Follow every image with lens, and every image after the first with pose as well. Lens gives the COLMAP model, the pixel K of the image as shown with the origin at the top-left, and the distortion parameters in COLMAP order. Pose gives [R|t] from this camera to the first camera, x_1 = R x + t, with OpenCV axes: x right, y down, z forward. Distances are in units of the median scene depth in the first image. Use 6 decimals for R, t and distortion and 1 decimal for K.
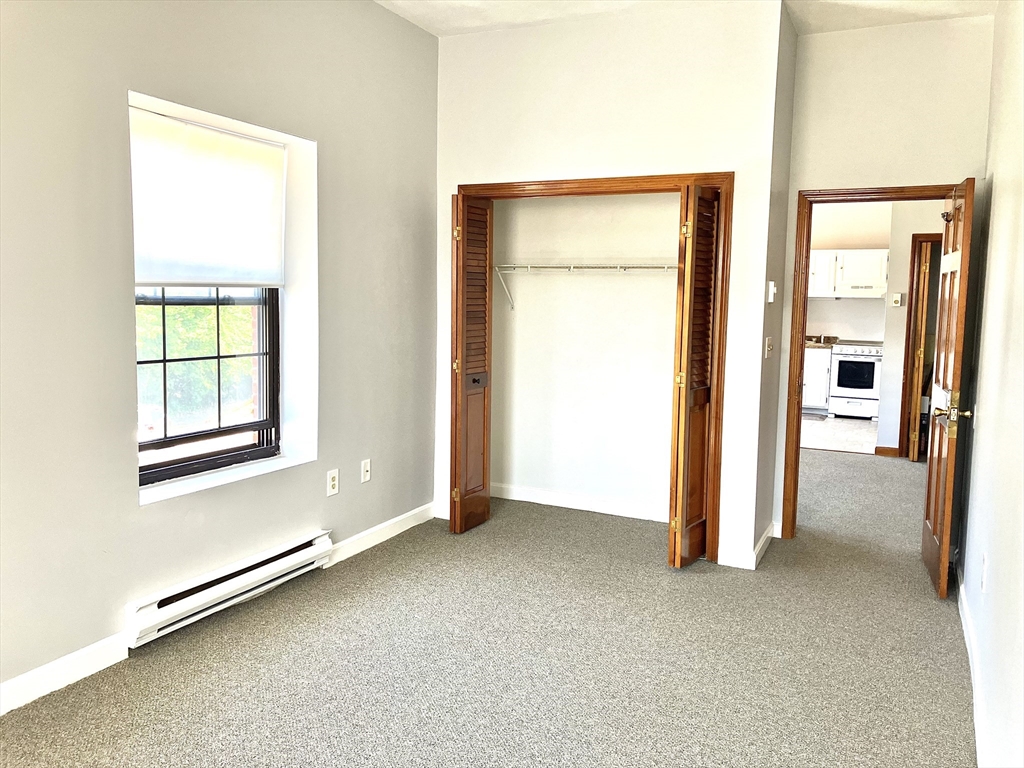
lens RADIAL K [[844.1, 0, 513.0], [0, 844.1, 372.2], [0, 0, 1]] dist [0.096211, -0.131069]
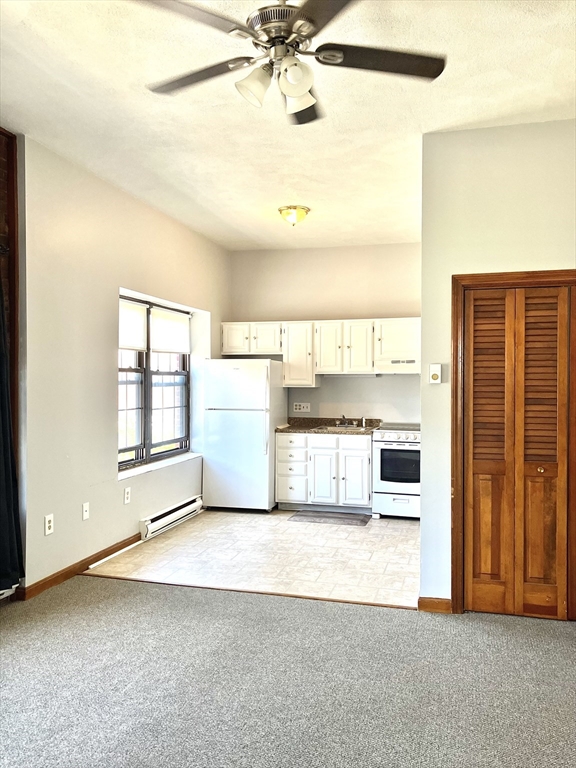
lens RADIAL K [[633.1, 0, 288.0], [0, 633.1, 384.0], [0, 0, 1]] dist [0.096211, -0.131069]
pose [[0.985209, -0.018403, 0.170363, 0.187816], [0.032186, 0.996395, -0.078496, -0.031090], [-0.168304, 0.082818, 0.982250, 0.400557]]
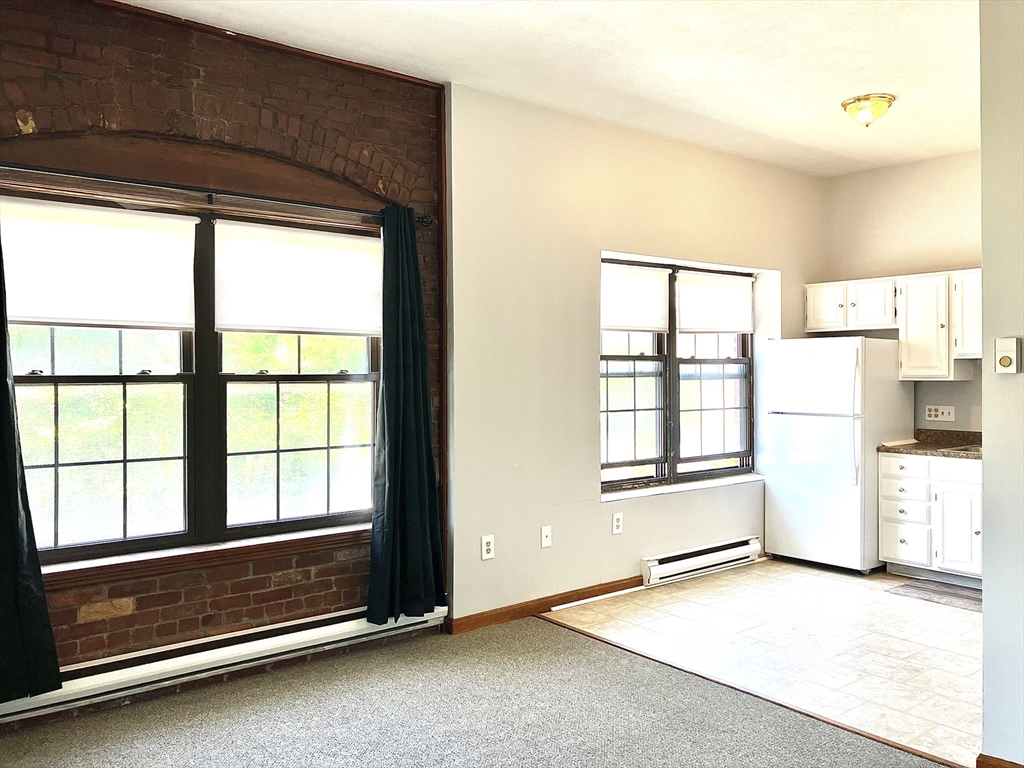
lens RADIAL K [[844.1, 0, 513.0], [0, 844.1, 372.2], [0, 0, 1]] dist [0.096211, -0.131069]
pose [[0.898694, -0.024590, -0.437886, 0.308878], [-0.015873, 0.995949, -0.088505, -0.031299], [0.438288, 0.086489, 0.894664, 0.433126]]
